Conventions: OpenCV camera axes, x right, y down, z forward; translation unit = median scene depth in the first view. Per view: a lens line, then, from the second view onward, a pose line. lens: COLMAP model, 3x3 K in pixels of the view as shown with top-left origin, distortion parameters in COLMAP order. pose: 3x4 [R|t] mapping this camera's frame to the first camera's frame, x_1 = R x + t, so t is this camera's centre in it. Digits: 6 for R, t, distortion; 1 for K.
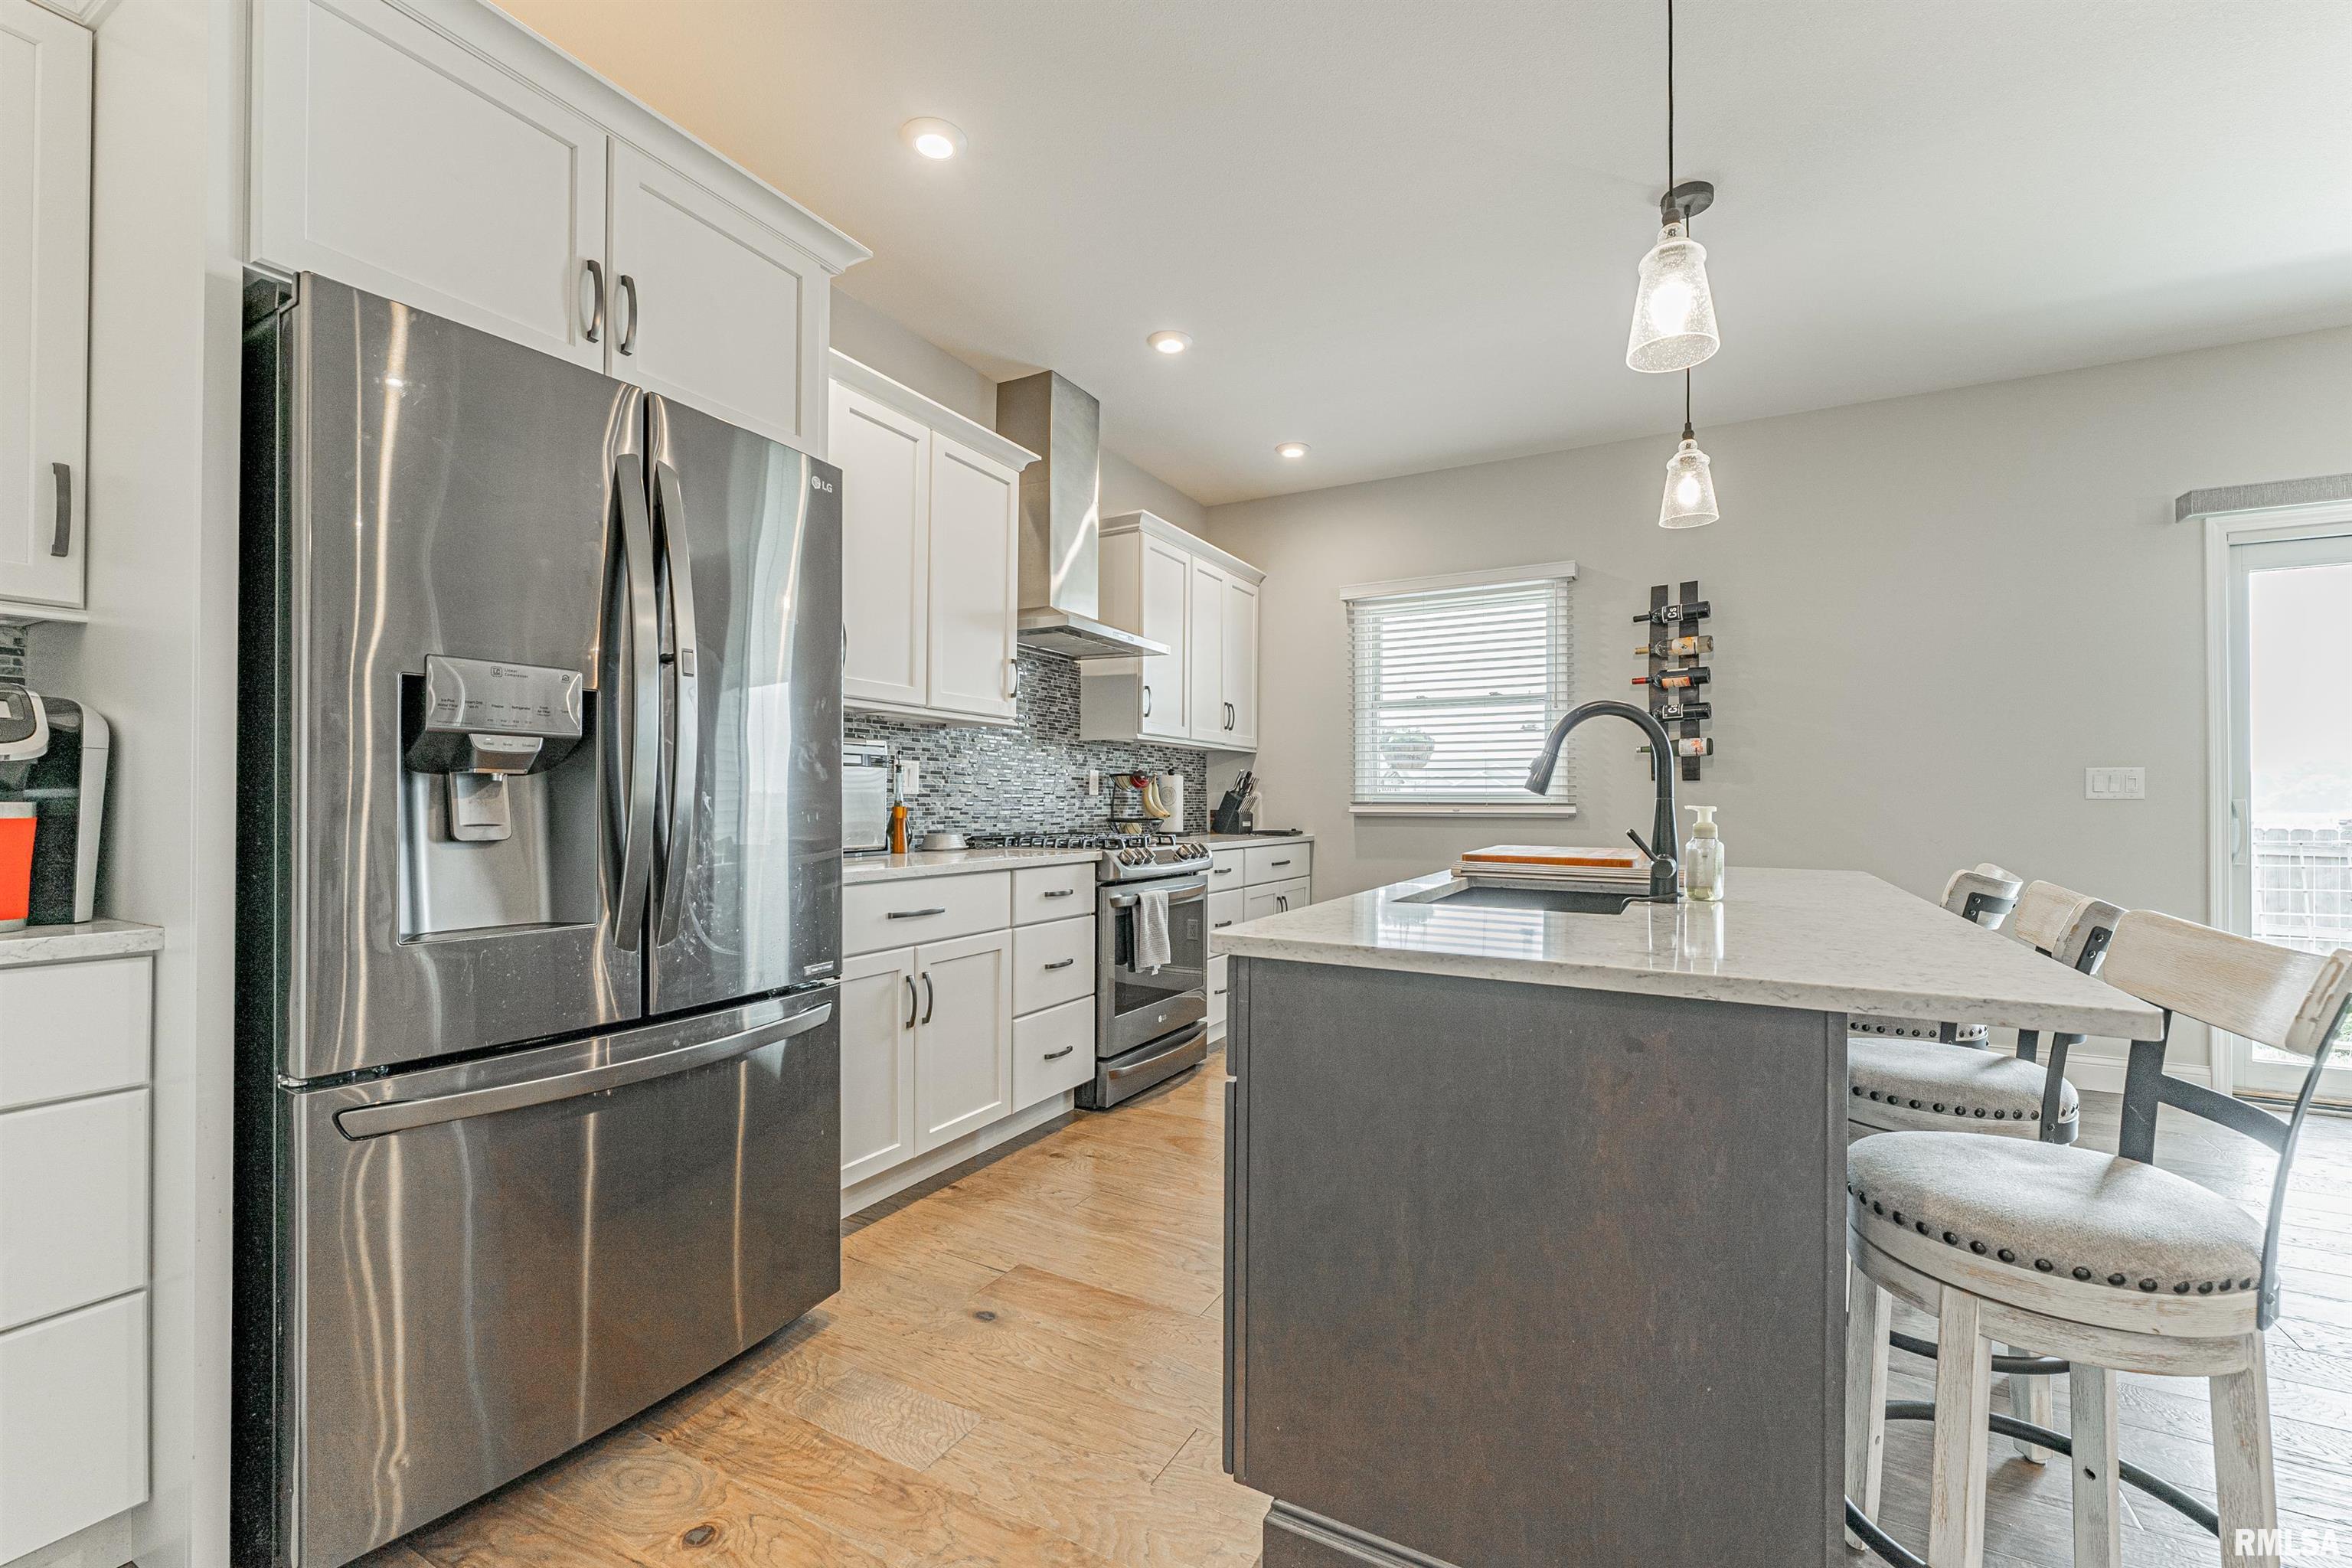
lens RADIAL K [[972.7, 0, 1173.3], [0, 972.7, 799.2], [0, 0, 1]] dist [-0.003391, -0.001029]
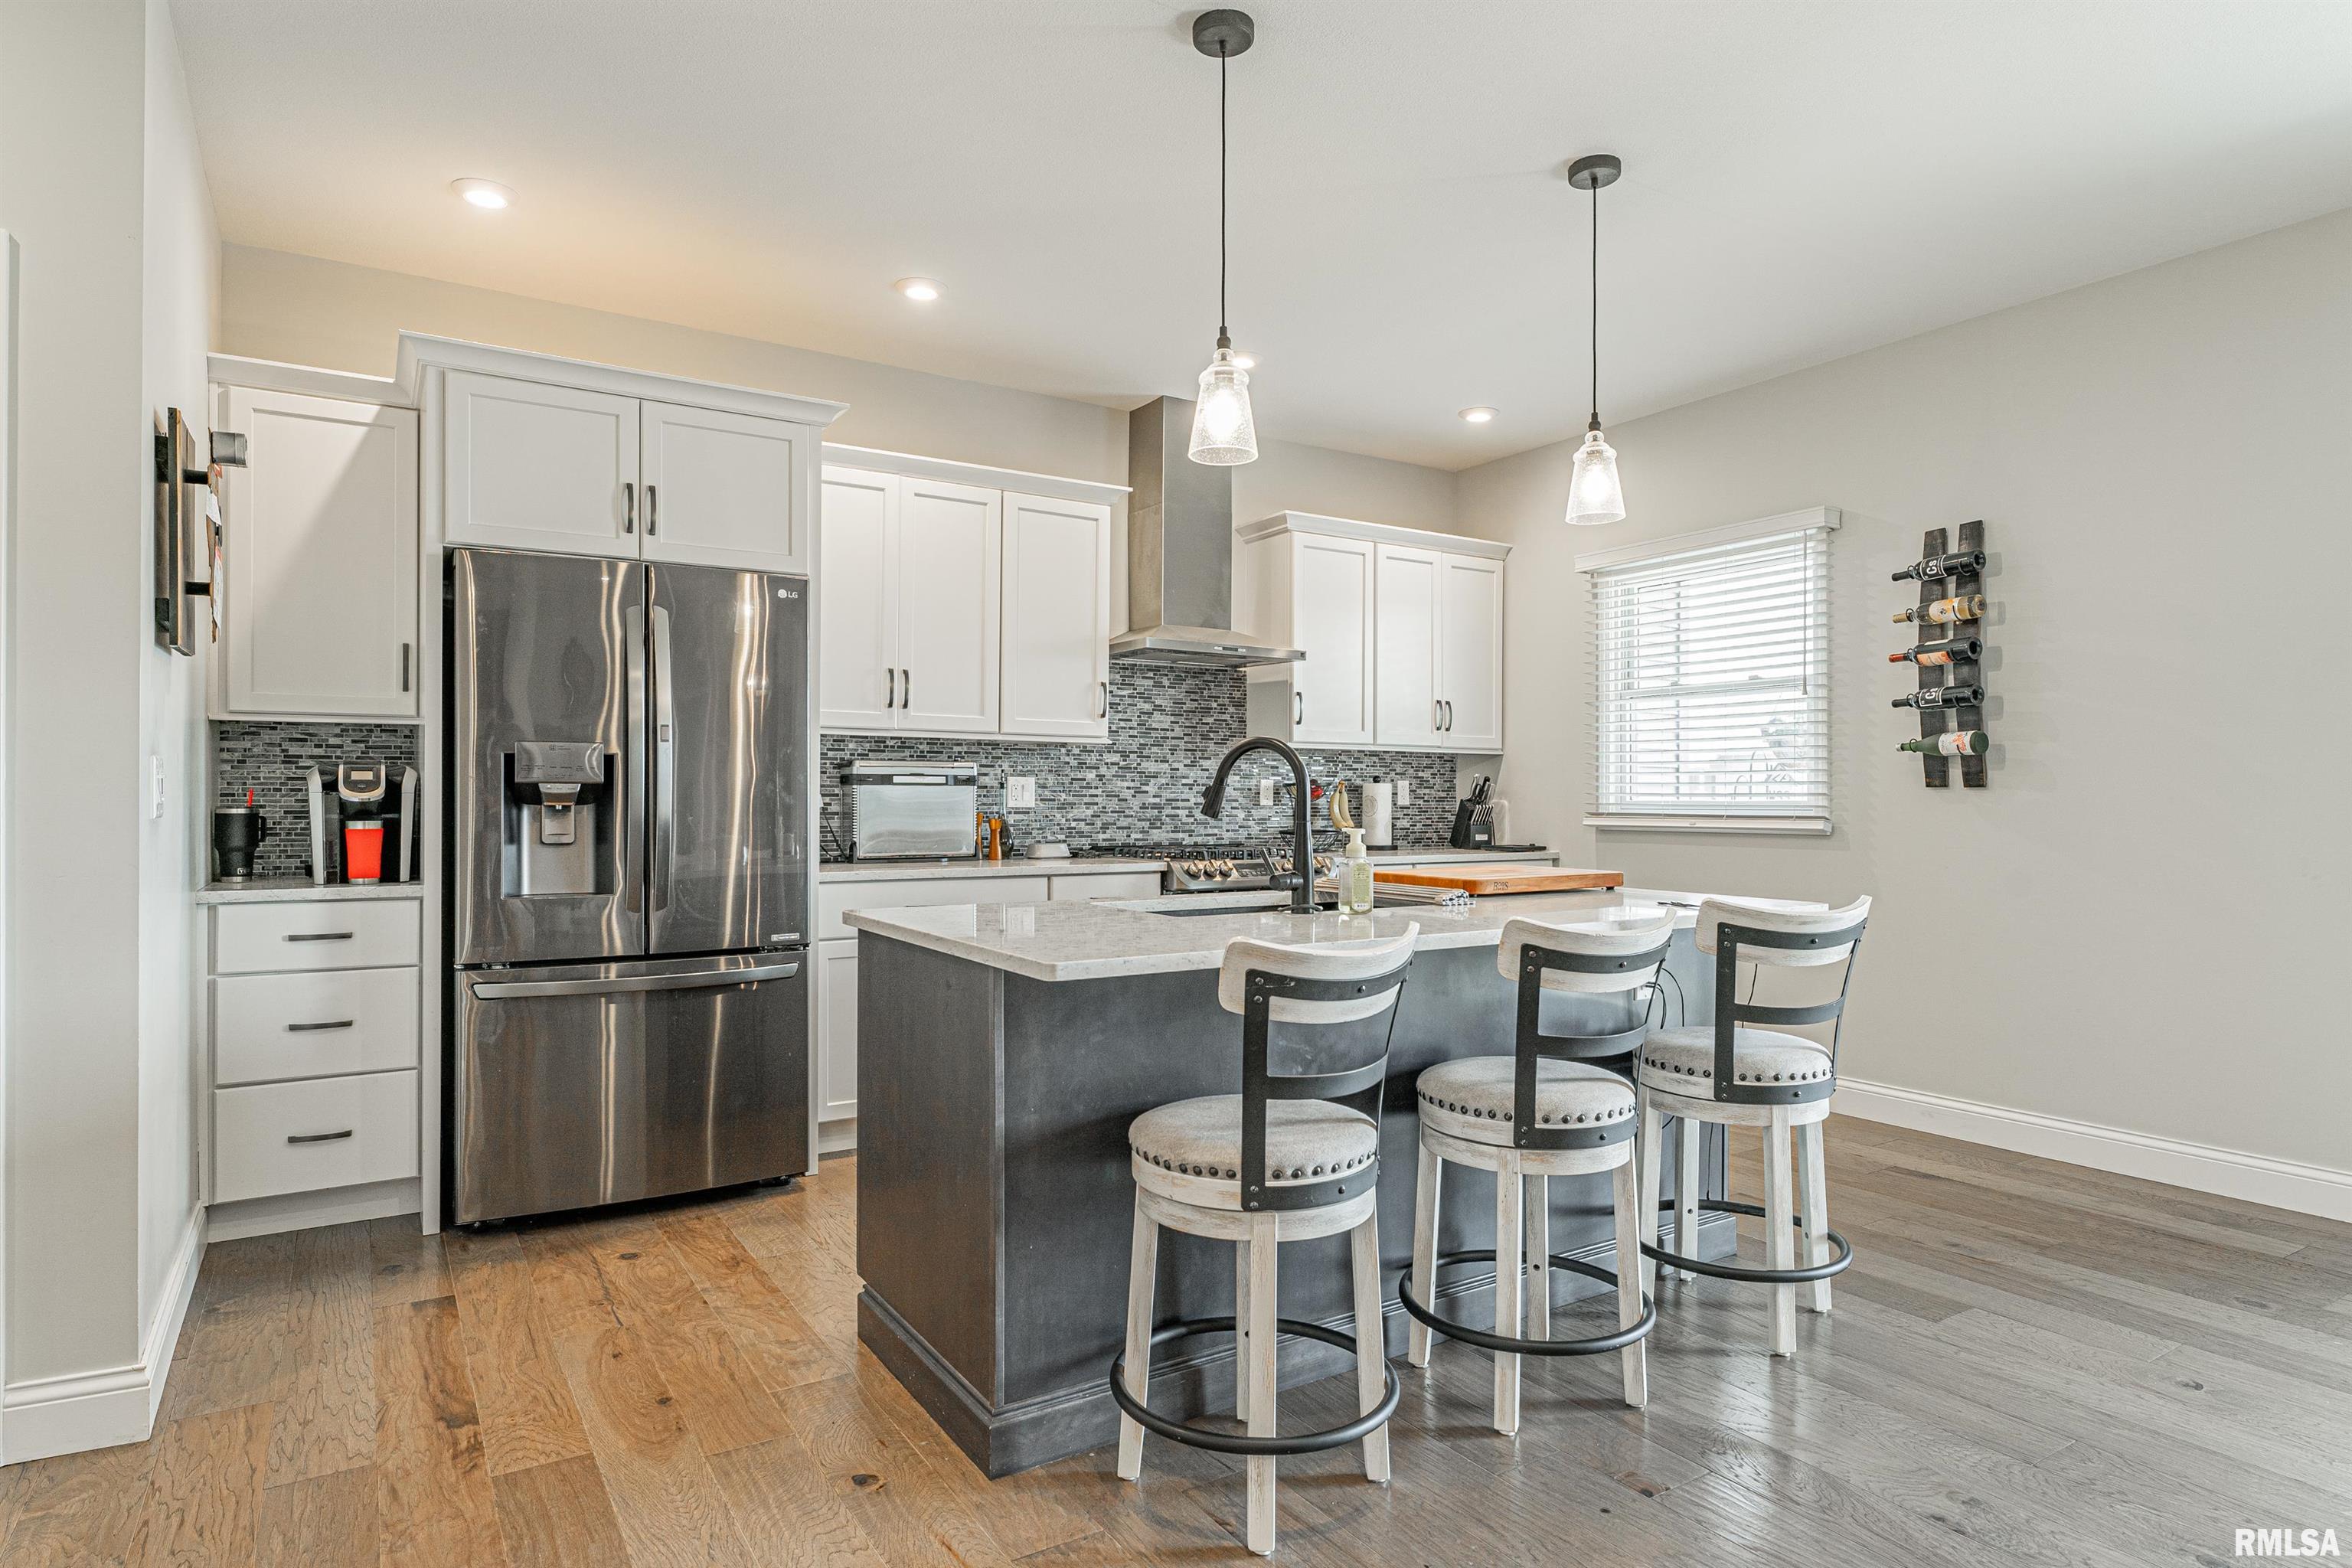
lens RADIAL K [[1301.1, 0, 1180.6], [0, 1301.1, 798.2], [0, 0, 1]] dist [0.000422, 0.000358]
pose [[0.875529, -0.001898, -0.483161, 0.502358], [0.002177, 0.999998, 0.000015, -0.012784], [0.483160, -0.001065, 0.875531, -0.180528]]
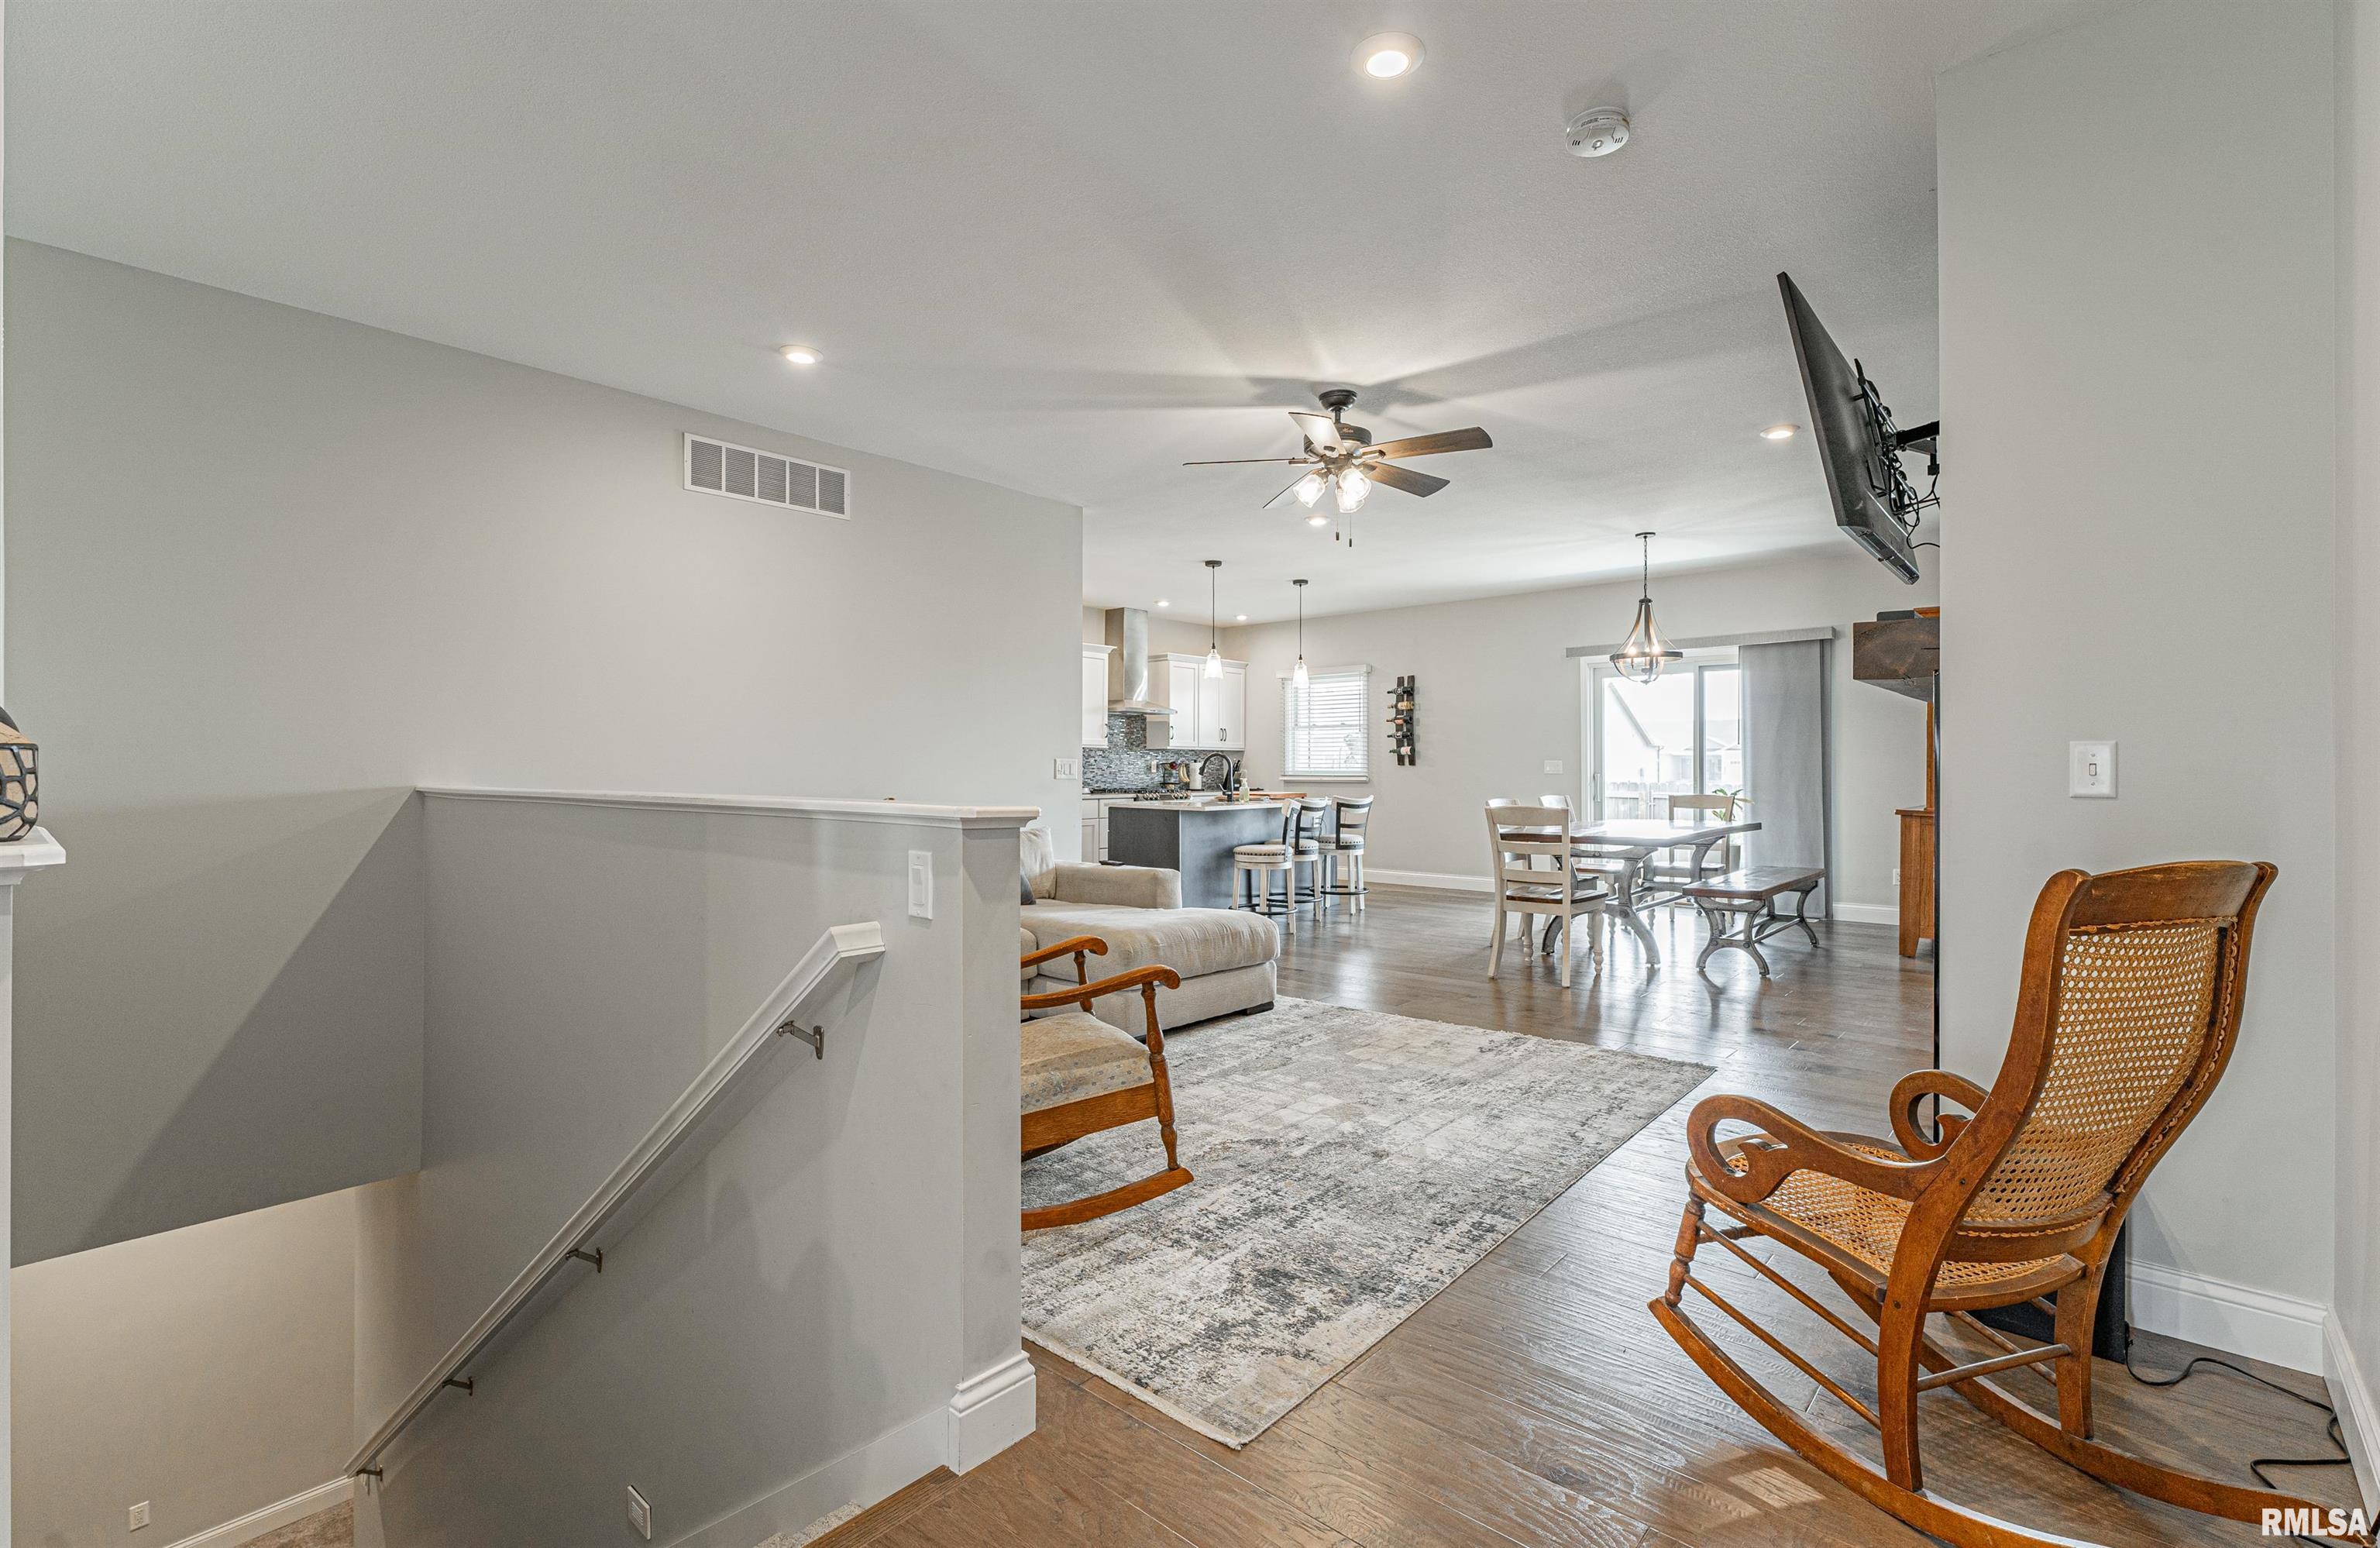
lens RADIAL K [[1084.1, 0, 1190.0], [0, 1084.1, 774.0], [0, 0, 1]] dist [-0.000243, -0.000041]
pose [[0.975681, -0.001799, -0.219188, 0.605704], [0.002908, 0.999985, 0.004739, -0.013726], [0.219176, -0.005261, 0.975671, -1.588132]]
